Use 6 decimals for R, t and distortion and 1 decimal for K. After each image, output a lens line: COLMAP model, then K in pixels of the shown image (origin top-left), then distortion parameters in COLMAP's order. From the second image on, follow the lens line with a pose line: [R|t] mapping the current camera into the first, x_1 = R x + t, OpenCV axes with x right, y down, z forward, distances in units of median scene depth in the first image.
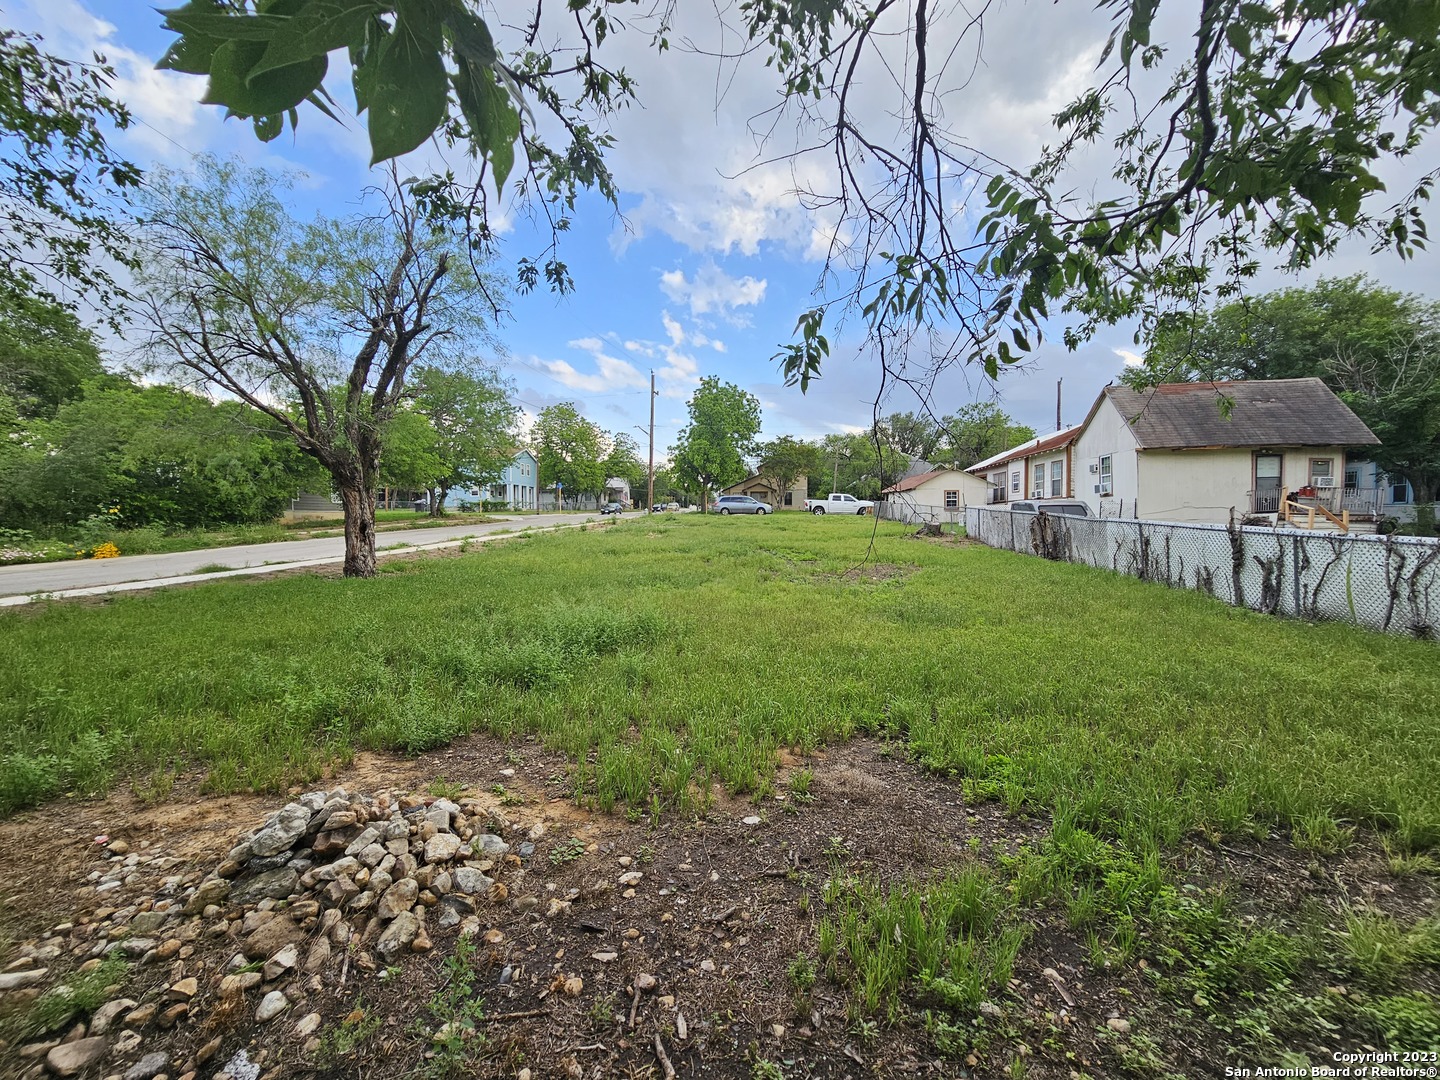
lens RADIAL K [[590.8, 0, 718.6], [0, 590.8, 540.3], [0, 0, 1]] dist [-0.006504, 0.003347]
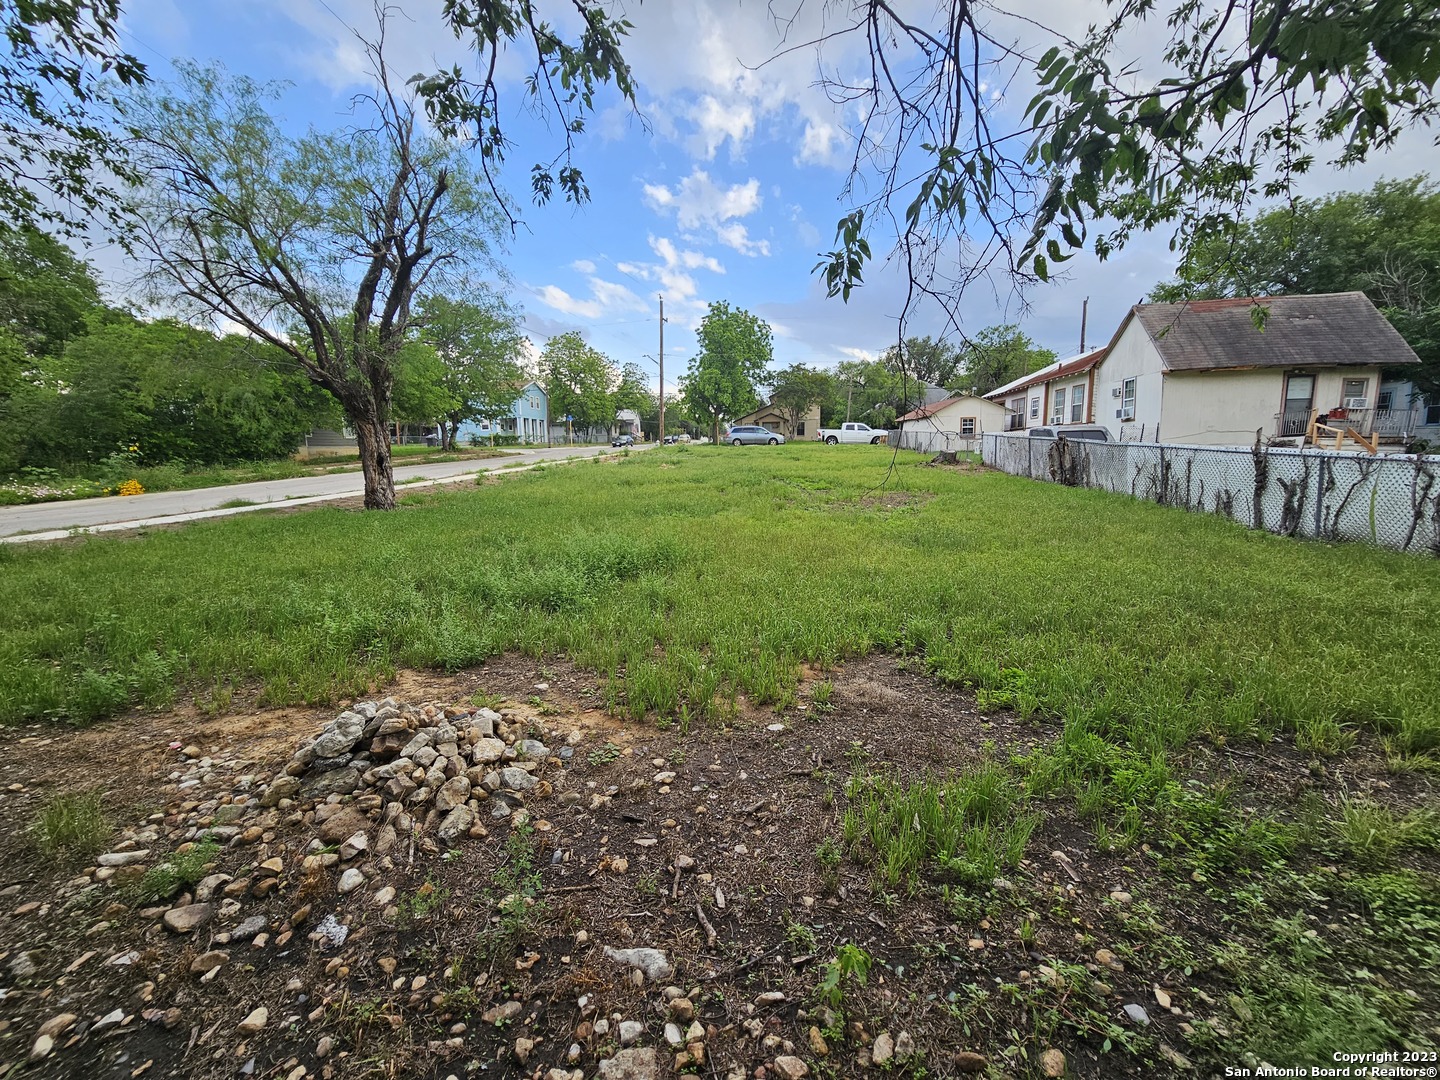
lens RADIAL K [[588.4, 0, 720.0], [0, 588.4, 540.0], [0, 0, 1]] dist [-0.007634, 0.004448]
pose [[0.999791, -0.009166, -0.018262, -0.006459], [0.011193, 0.993400, 0.114150, 0.005952], [0.017095, -0.114330, 0.993296, -0.002742]]
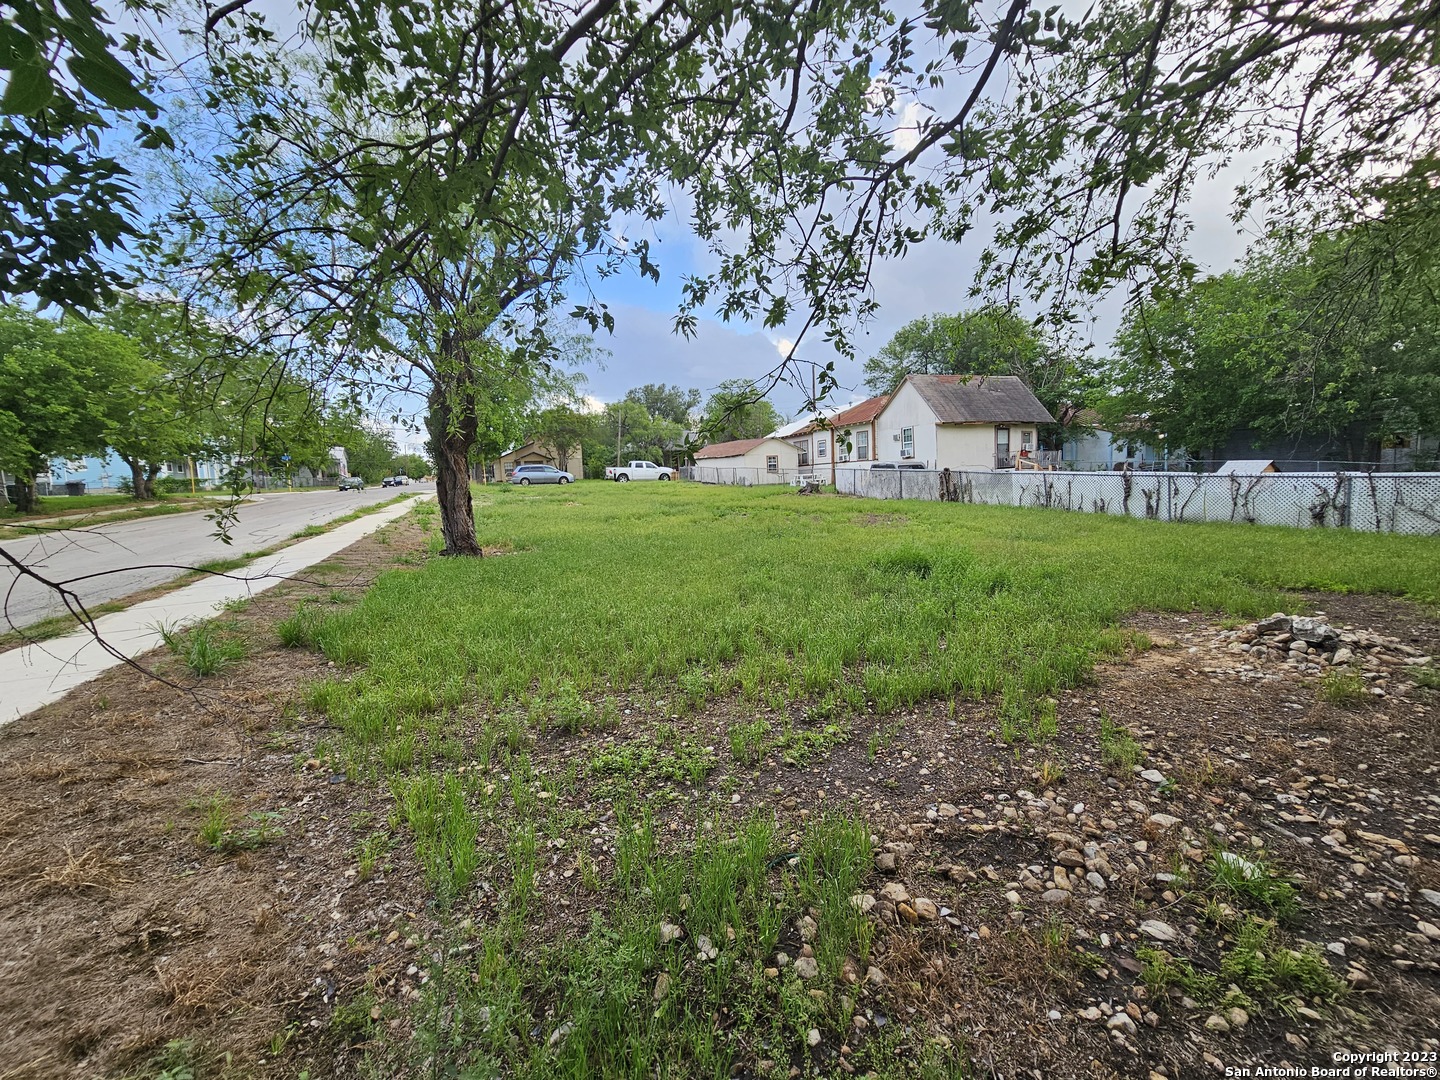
lens RADIAL K [[588.4, 0, 720.0], [0, 588.4, 540.0], [0, 0, 1]] dist [-0.007634, 0.004448]
pose [[0.891504, -0.073944, 0.446937, -0.786390], [0.050237, 0.996641, 0.064684, 0.000640], [-0.450219, -0.035213, 0.892224, 0.026847]]
